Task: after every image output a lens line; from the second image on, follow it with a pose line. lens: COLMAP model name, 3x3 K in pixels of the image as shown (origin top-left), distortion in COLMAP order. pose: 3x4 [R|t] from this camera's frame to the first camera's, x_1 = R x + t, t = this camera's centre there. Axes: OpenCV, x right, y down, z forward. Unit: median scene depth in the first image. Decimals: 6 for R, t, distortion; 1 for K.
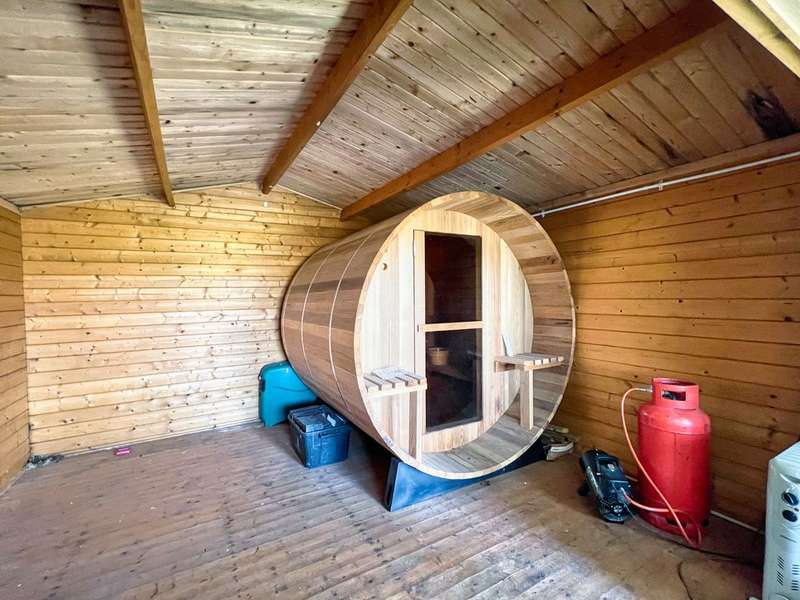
lens RADIAL K [[356.0, 0, 398.1], [0, 356.0, 299.0], [0, 0, 1]] dist [-0.003220, -0.000441]
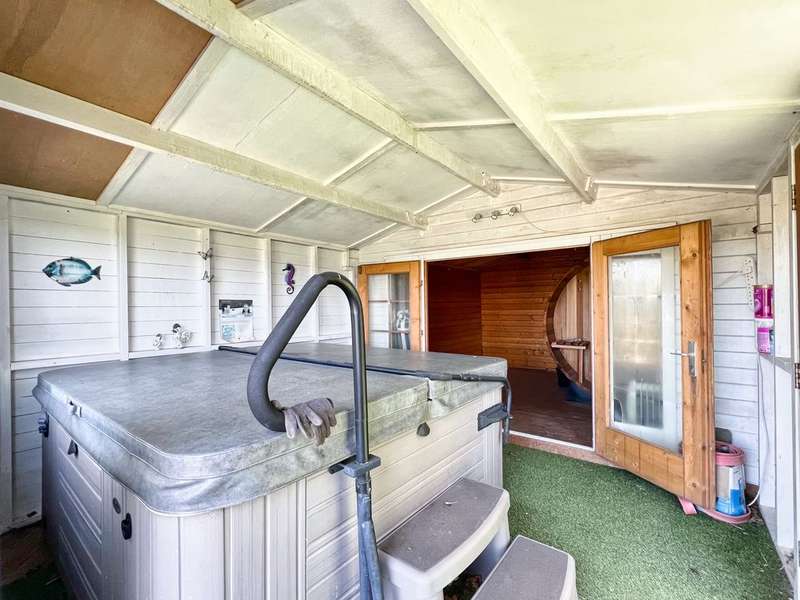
lens RADIAL K [[356.0, 0, 400.1], [0, 356.0, 302.4], [0, 0, 1]] dist [-0.003220, -0.000441]
pose [[0.375636, 0.005966, -0.926748, 1.196797], [-0.010281, 0.999945, 0.002270, -0.002014], [0.926710, 0.008675, 0.375676, -0.576202]]
